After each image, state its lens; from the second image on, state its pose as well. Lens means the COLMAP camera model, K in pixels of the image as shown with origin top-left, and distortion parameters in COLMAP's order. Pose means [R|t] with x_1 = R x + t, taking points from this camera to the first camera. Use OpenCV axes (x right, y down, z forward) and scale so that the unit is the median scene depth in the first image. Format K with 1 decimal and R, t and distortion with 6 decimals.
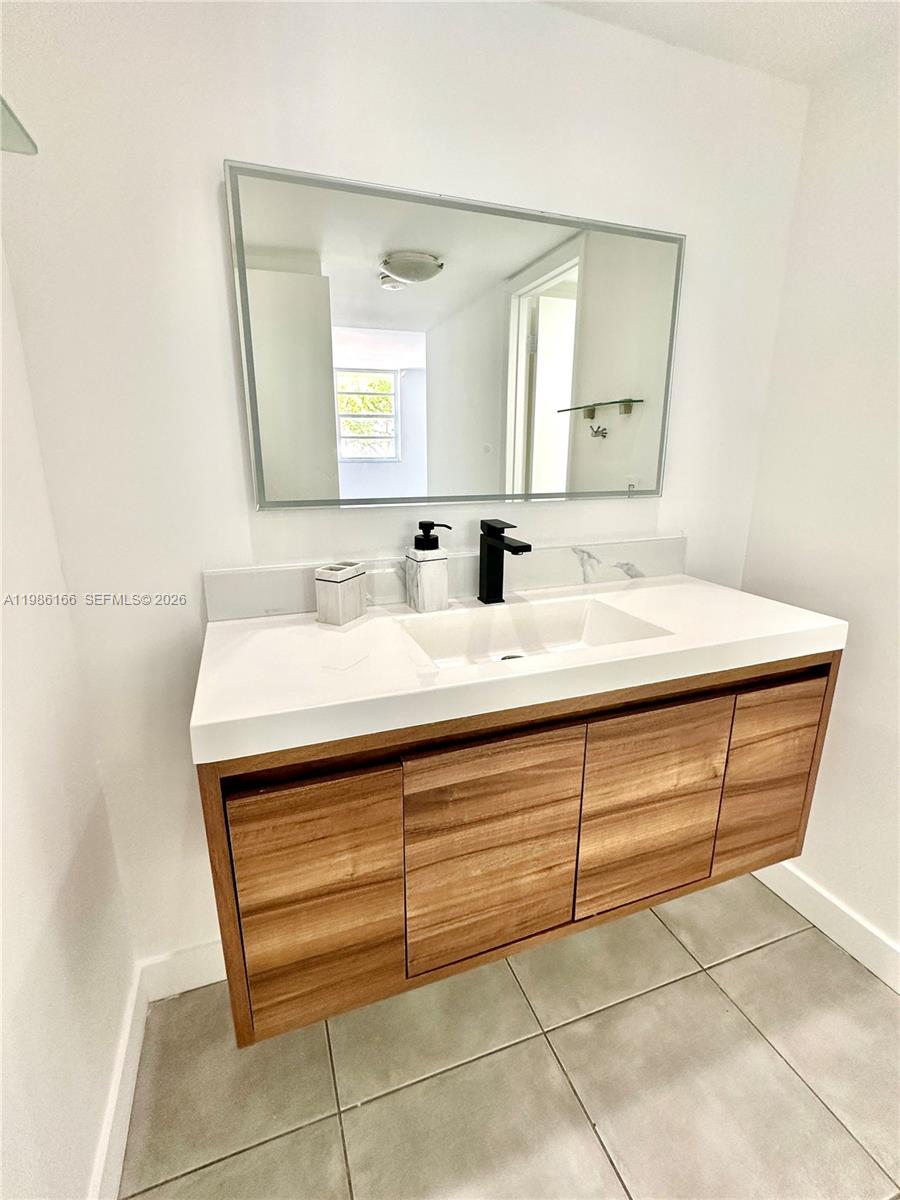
lens RADIAL K [[545.8, 0, 451.4], [0, 545.8, 603.4], [0, 0, 1]] dist [-0.000901, -0.000276]
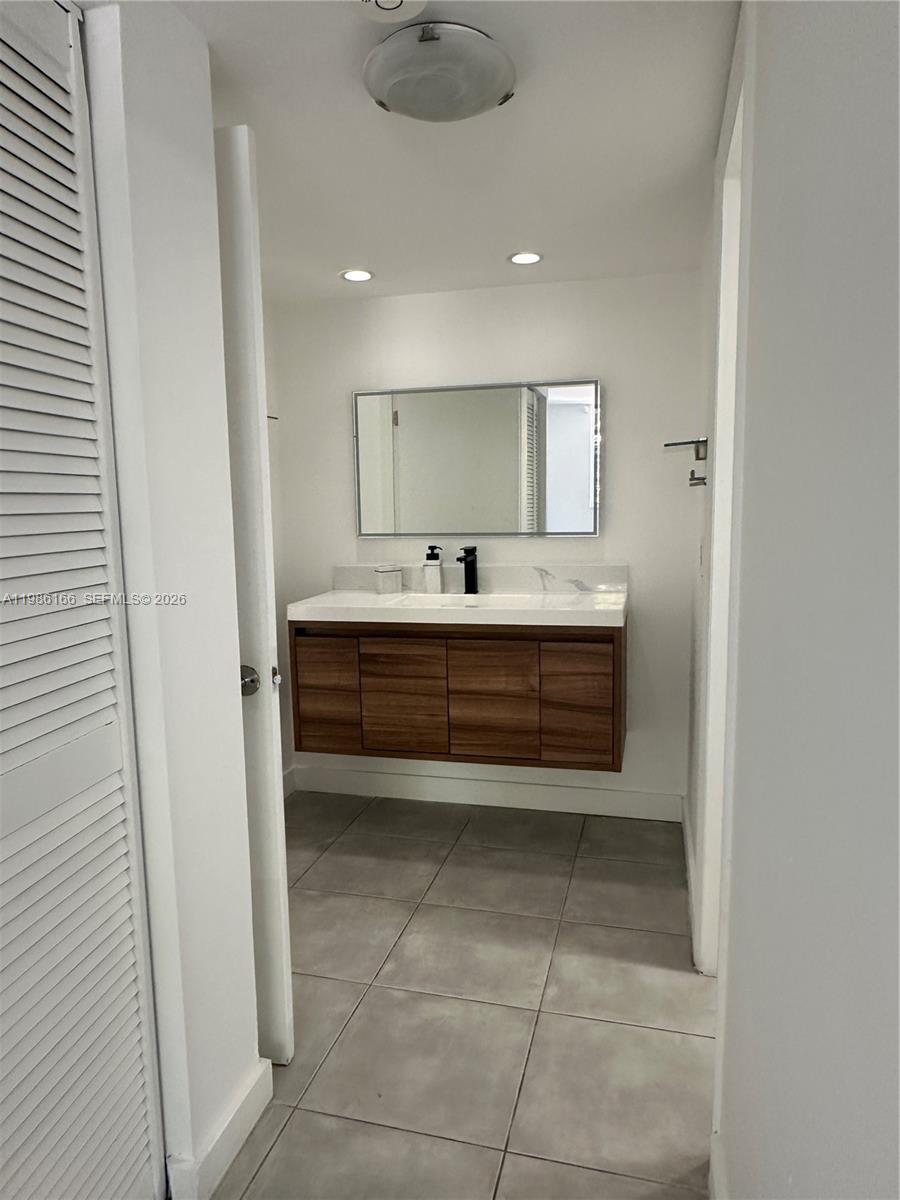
lens RADIAL K [[784.5, 0, 448.0], [0, 784.5, 597.9], [0, 0, 1]] dist [-0.004350, 0.005194]
pose [[0.824523, 0.060375, -0.562598, 1.715954], [-0.133511, 0.986975, -0.089753, 0.296518], [0.549851, 0.149116, 0.821844, -1.311748]]
